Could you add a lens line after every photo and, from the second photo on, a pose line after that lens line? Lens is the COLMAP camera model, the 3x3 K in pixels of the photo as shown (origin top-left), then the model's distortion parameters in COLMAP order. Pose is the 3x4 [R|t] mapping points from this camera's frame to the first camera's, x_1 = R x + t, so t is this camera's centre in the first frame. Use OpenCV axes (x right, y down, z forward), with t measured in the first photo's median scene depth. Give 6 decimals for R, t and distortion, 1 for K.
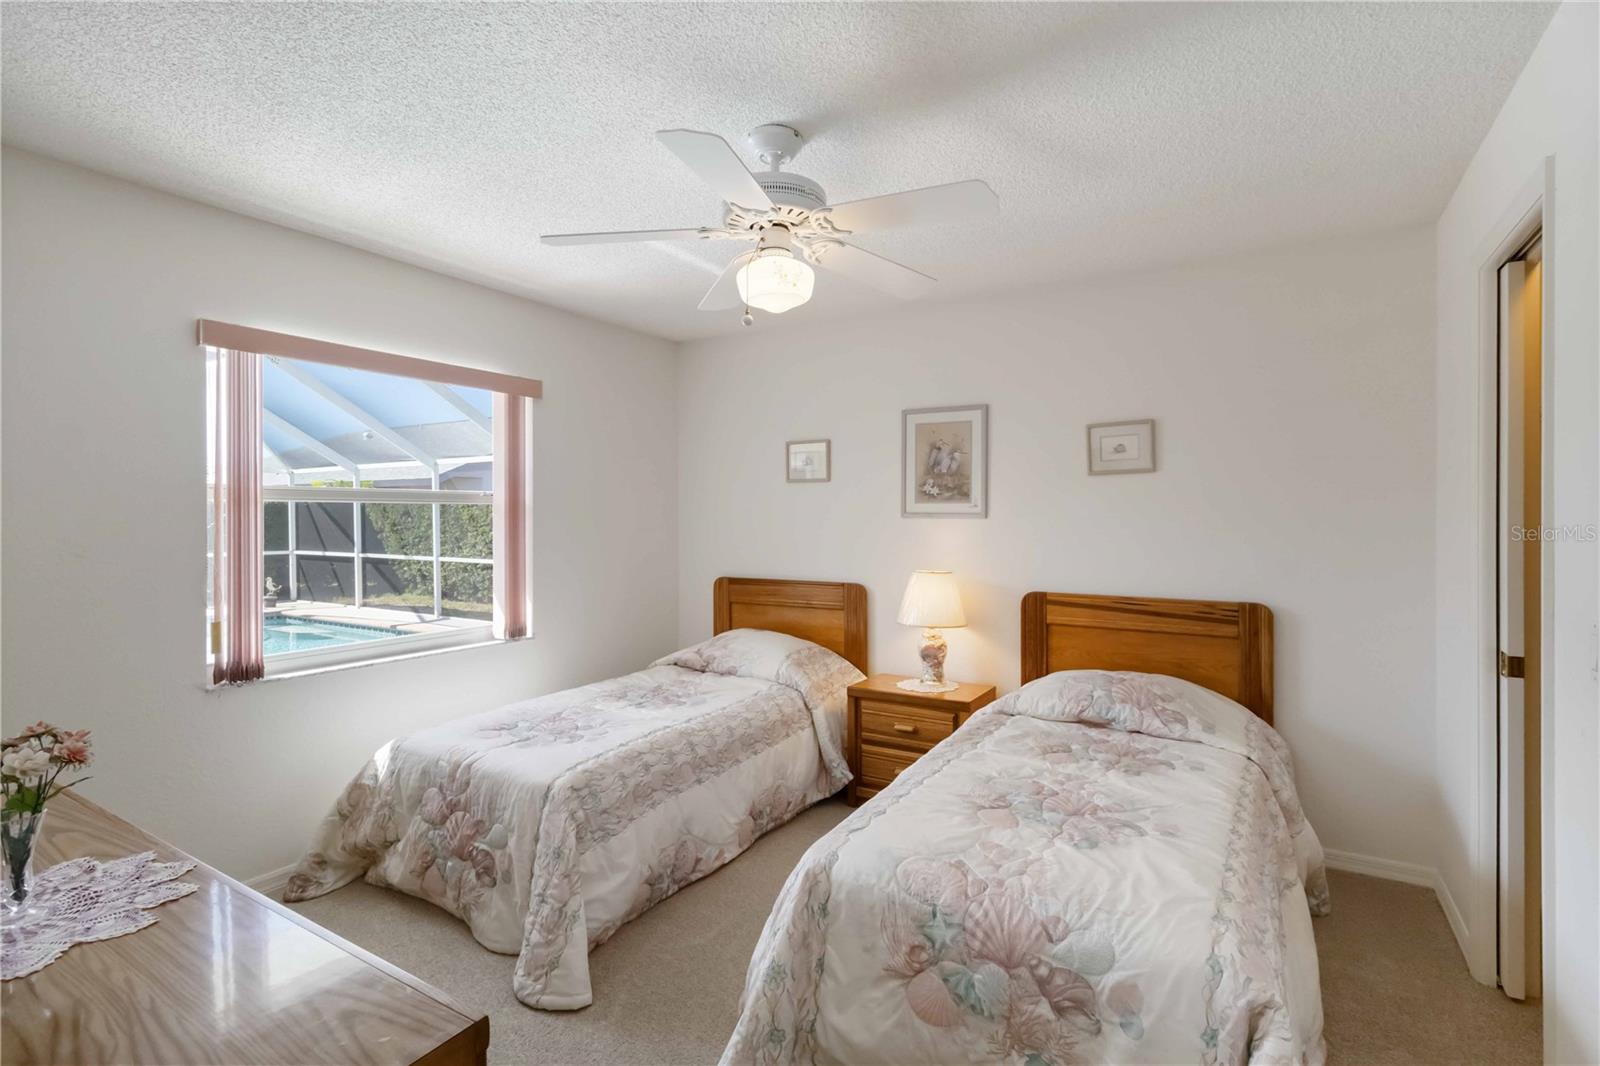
lens RADIAL K [[756.6, 0, 798.7], [0, 756.6, 529.4], [0, 0, 1]] dist [0.002660, 0.000462]
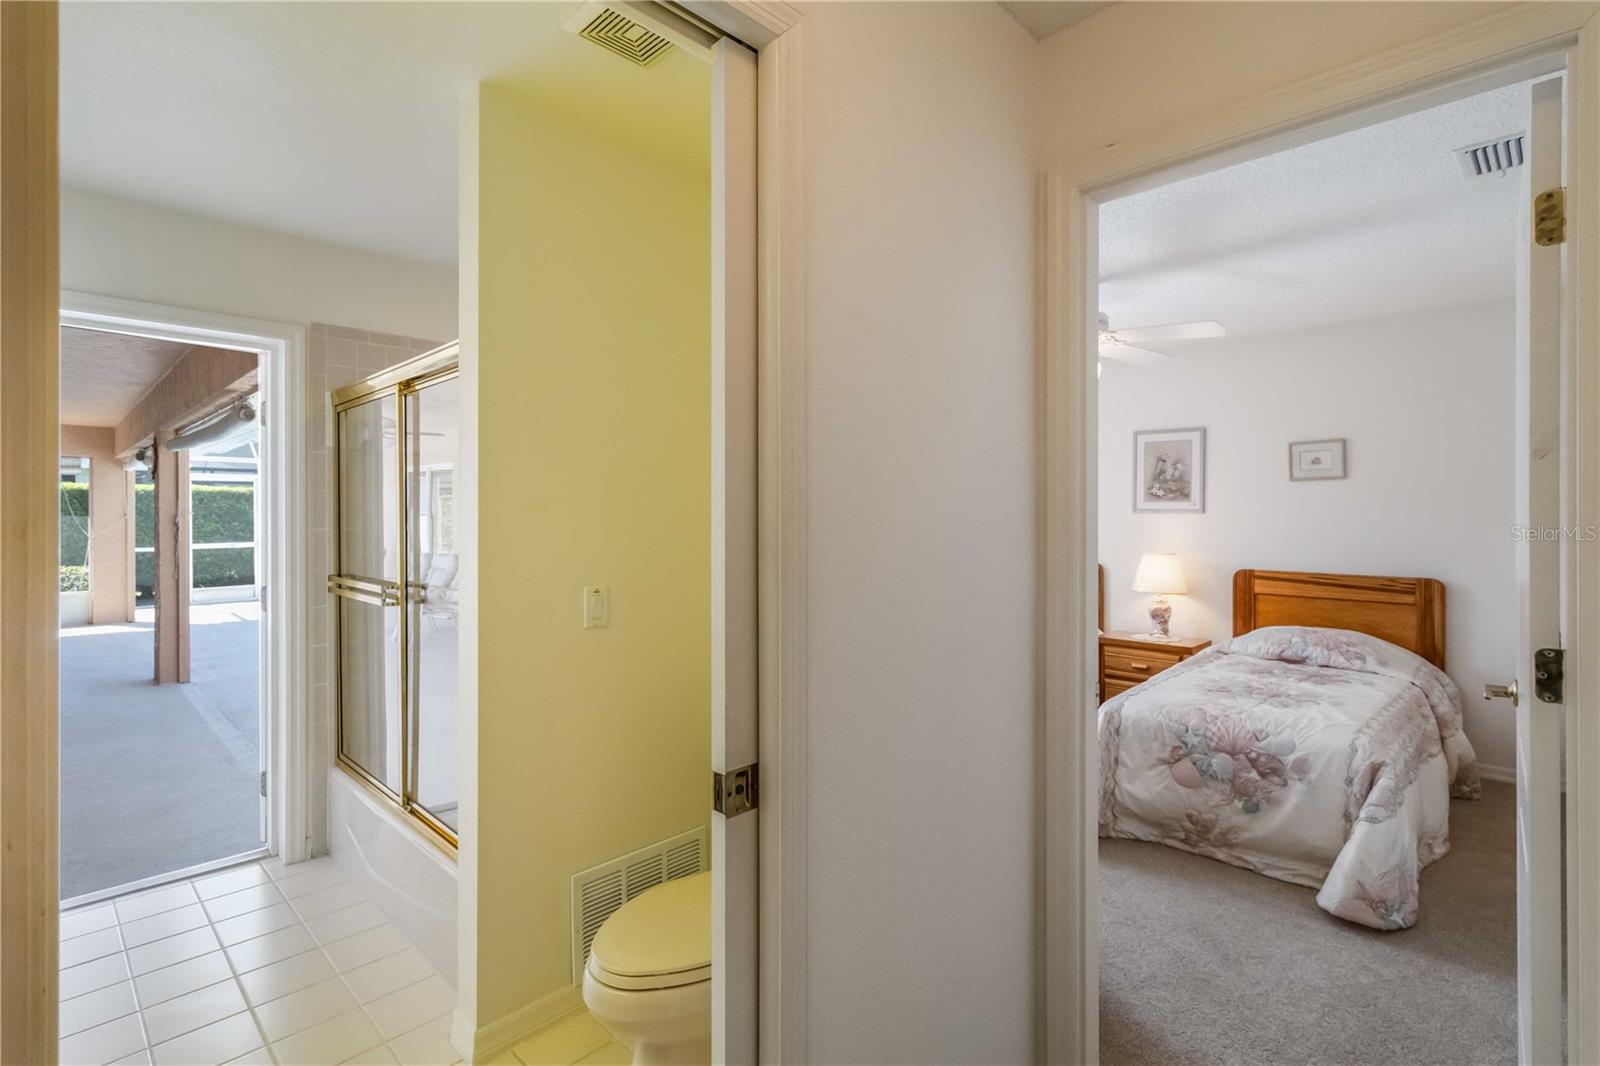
lens RADIAL K [[756.6, 0, 801.8], [0, 756.6, 522.5], [0, 0, 1]] dist [0.002660, 0.000462]
pose [[0.976069, 0.003993, -0.217423, -0.195894], [-0.004619, 0.999987, -0.002372, 0.009680], [0.217411, 0.003320, 0.976075, -0.580085]]
